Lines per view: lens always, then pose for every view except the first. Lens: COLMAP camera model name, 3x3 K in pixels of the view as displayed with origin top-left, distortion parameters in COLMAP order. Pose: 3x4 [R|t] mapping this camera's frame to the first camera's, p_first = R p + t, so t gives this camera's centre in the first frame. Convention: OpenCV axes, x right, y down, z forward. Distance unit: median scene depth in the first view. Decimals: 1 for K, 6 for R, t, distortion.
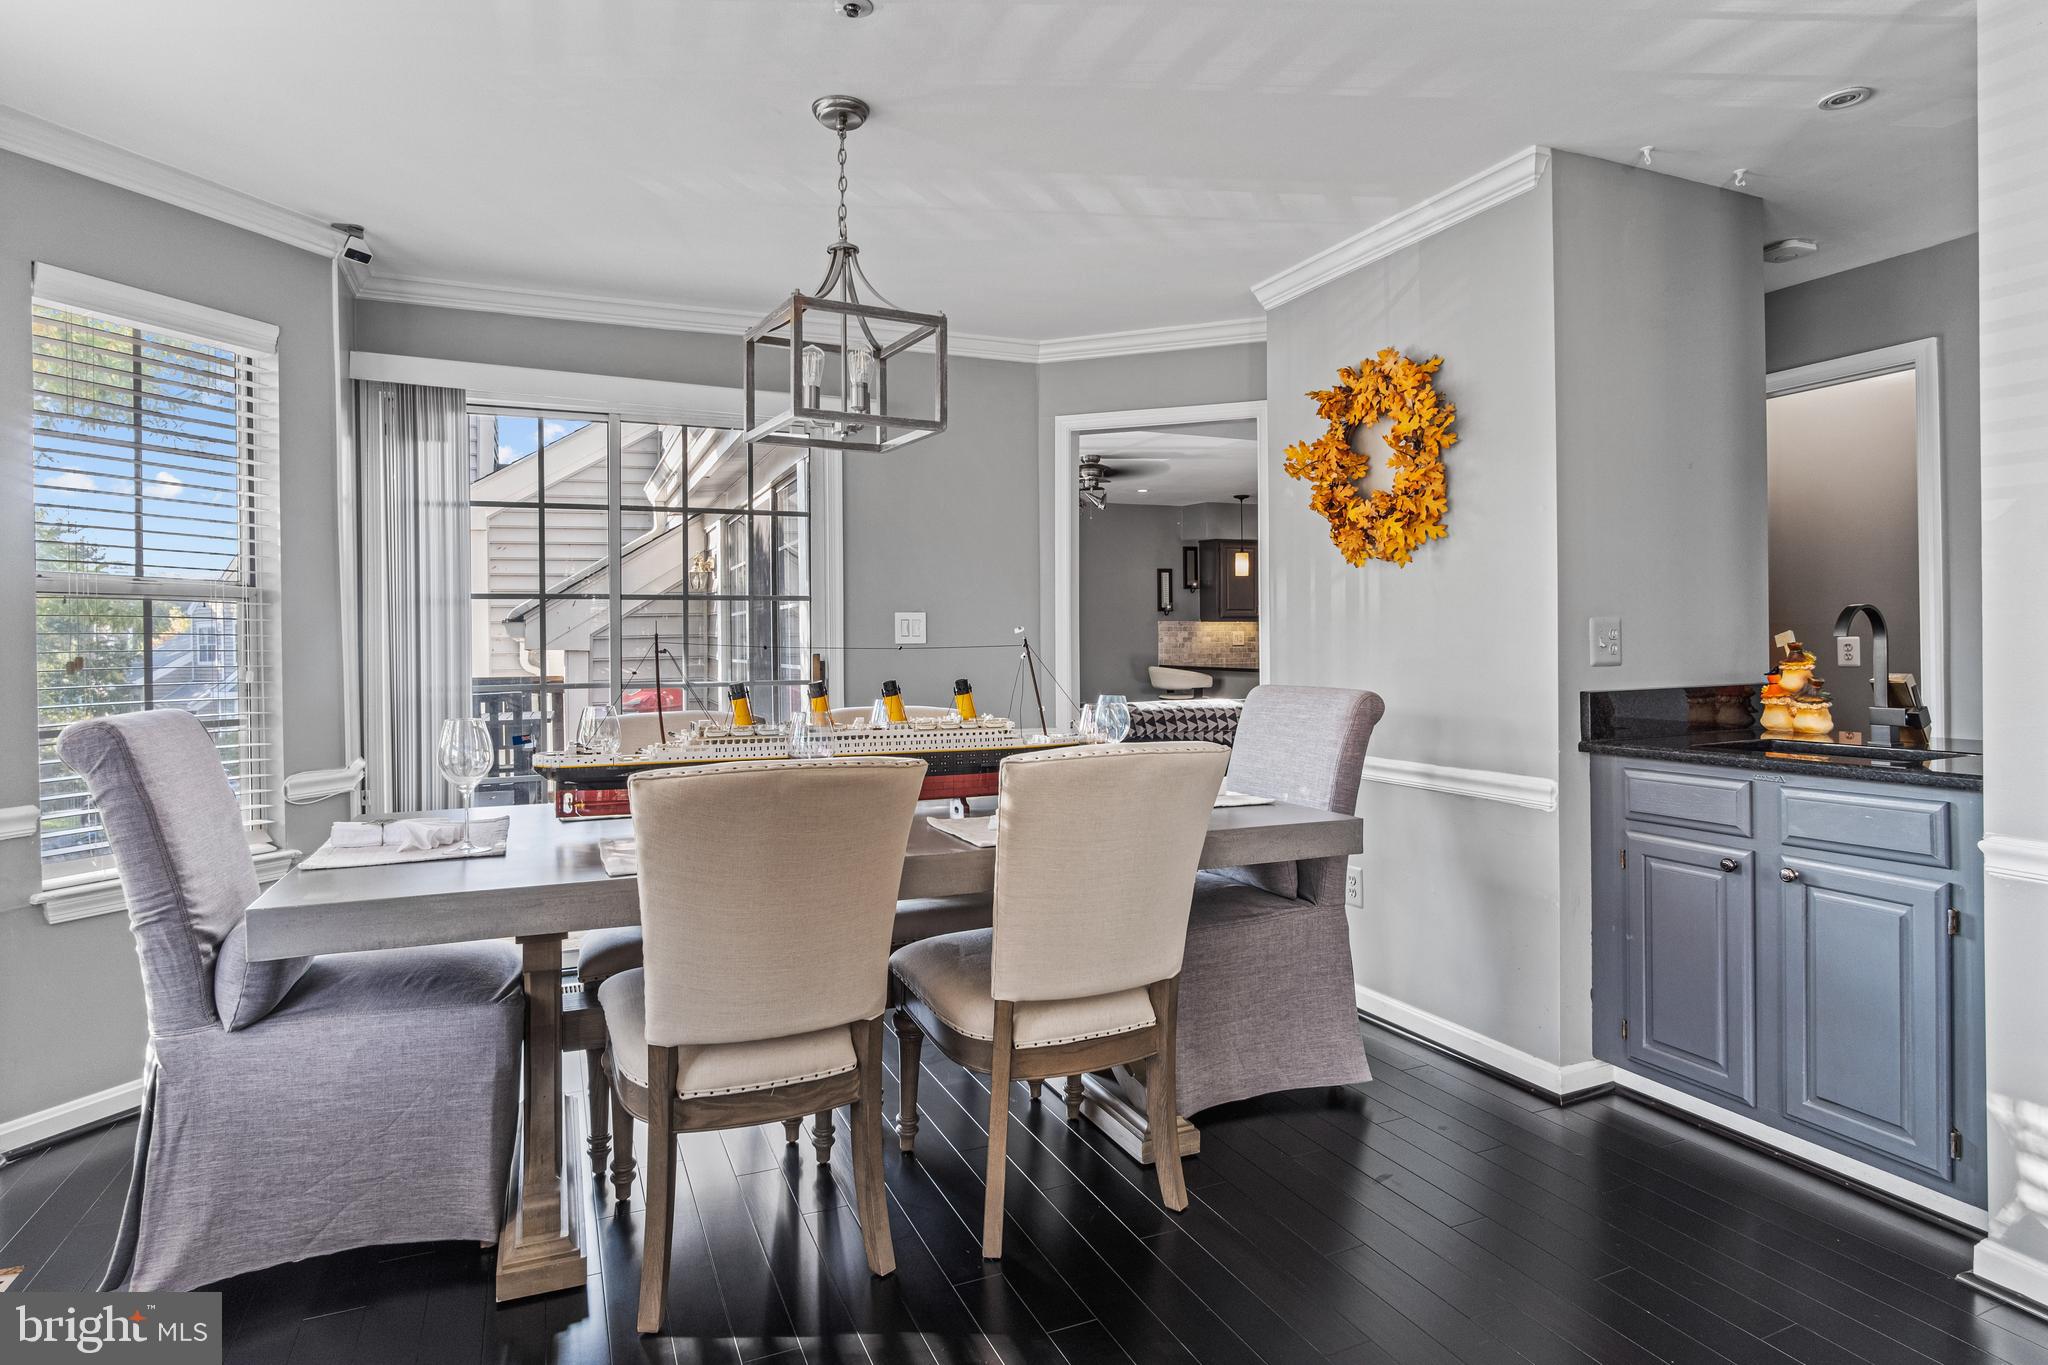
lens RADIAL K [[1093.6, 0, 1021.9], [0, 1093.6, 643.5], [0, 0, 1]] dist [-0.016616, 0.000848]
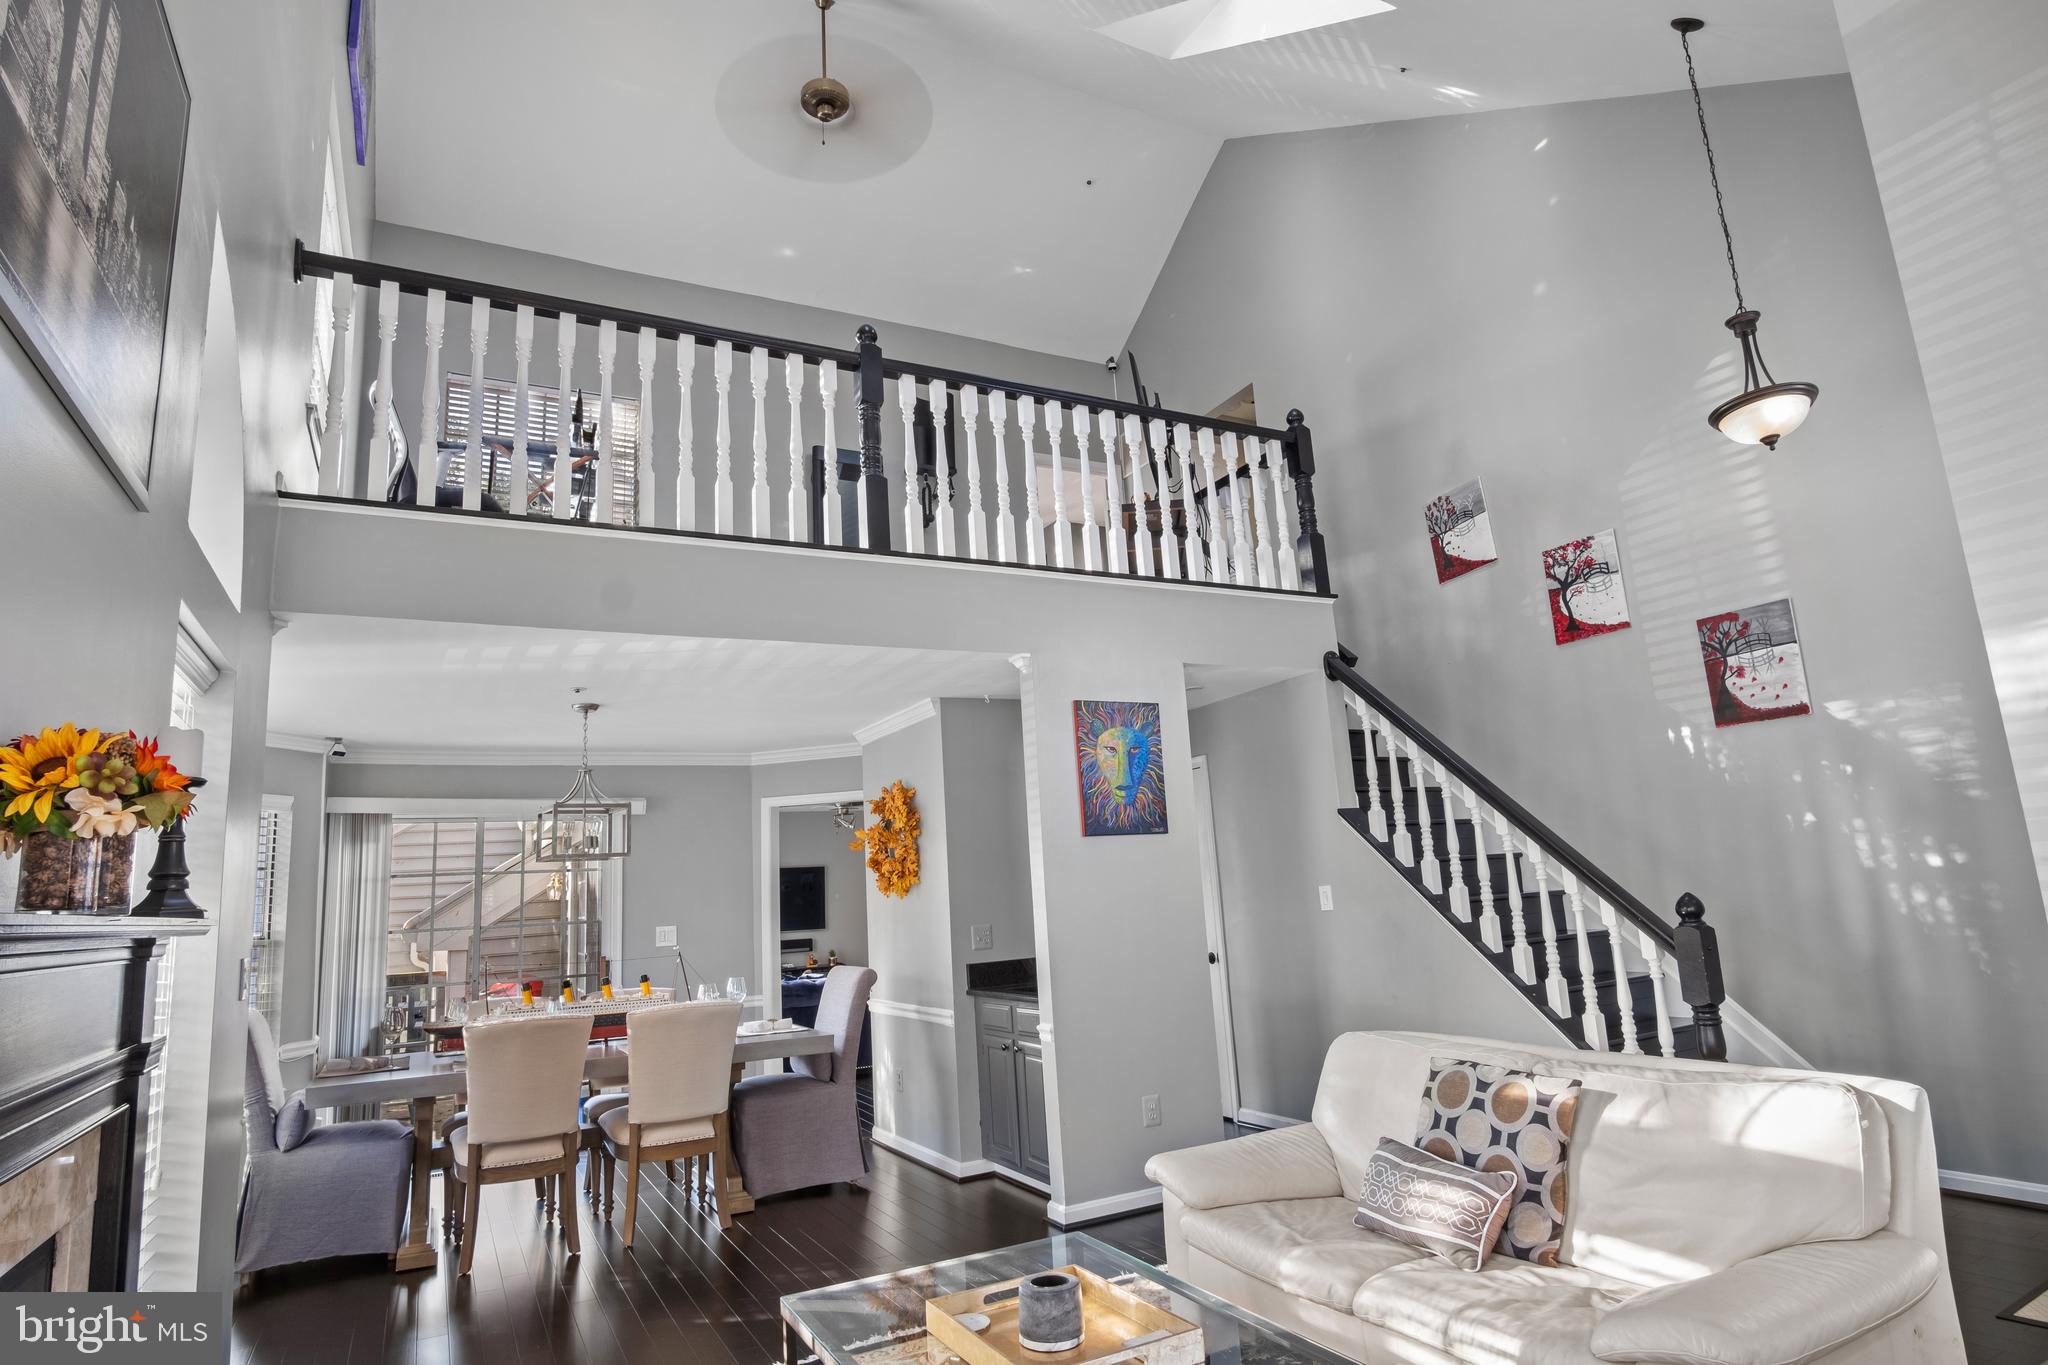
lens RADIAL K [[1103.0, 0, 1024.0], [0, 1103.0, 682.5], [0, 0, 1]] dist [-0.020314, 0.000475]
pose [[0.996199, -0.032750, 0.080718, 0.469806], [0.047598, 0.980720, -0.189531, -0.073847], [-0.072954, 0.192653, 0.978551, -1.078816]]
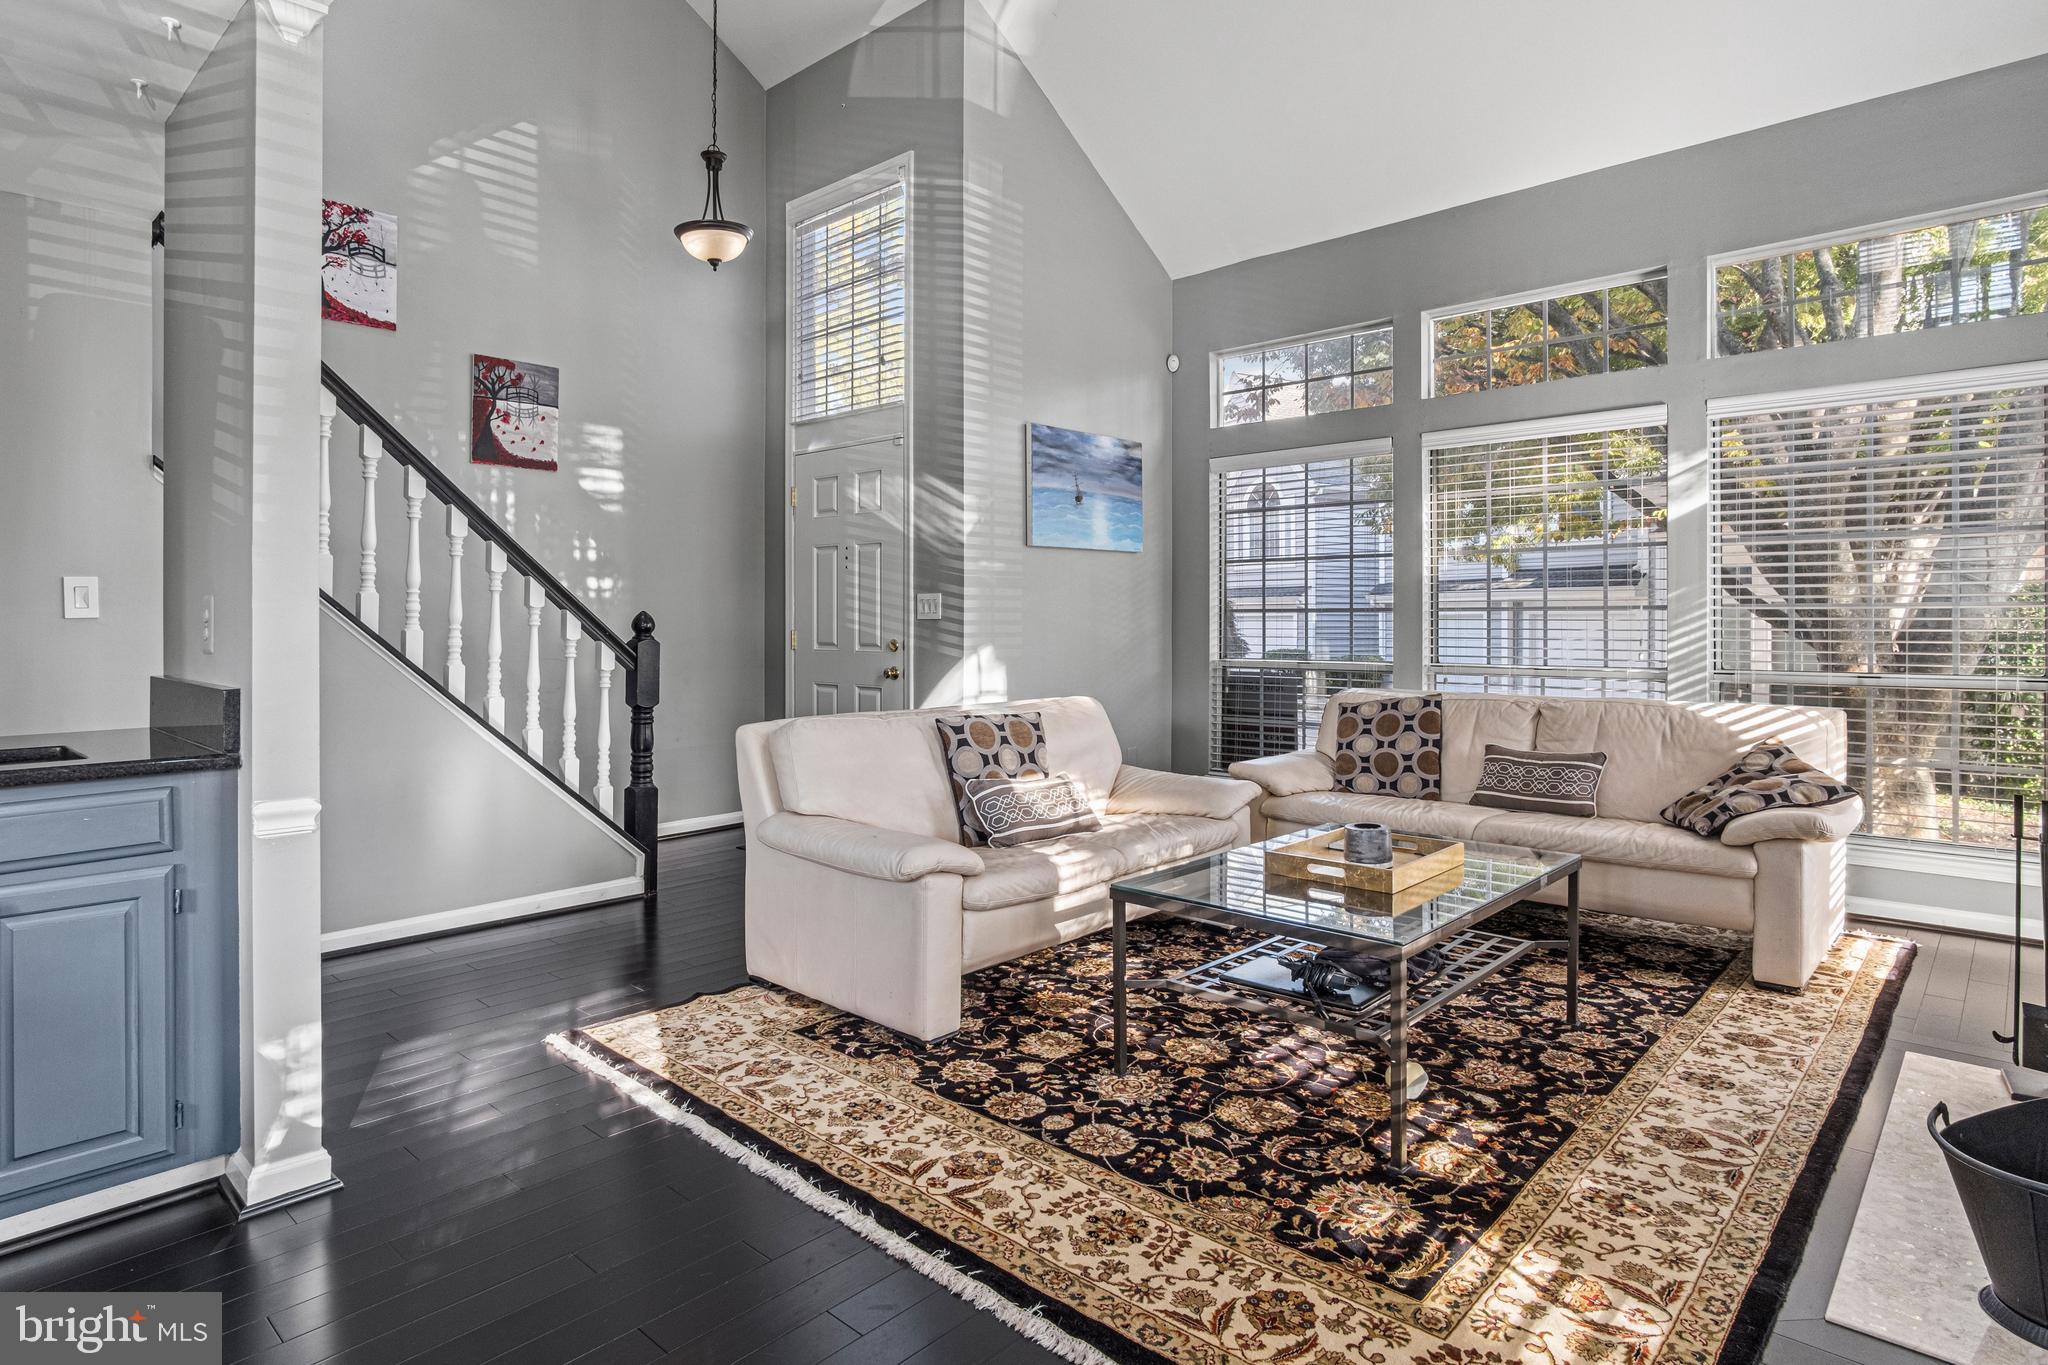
lens RADIAL K [[1093.6, 0, 1021.9], [0, 1093.6, 643.5], [0, 0, 1]] dist [-0.016616, 0.000848]
pose [[-0.398072, -0.015230, 0.917228, -0.402191], [0.002512, 0.999840, 0.017692, -0.004725], [-0.917351, 0.009347, -0.397971, 0.671789]]
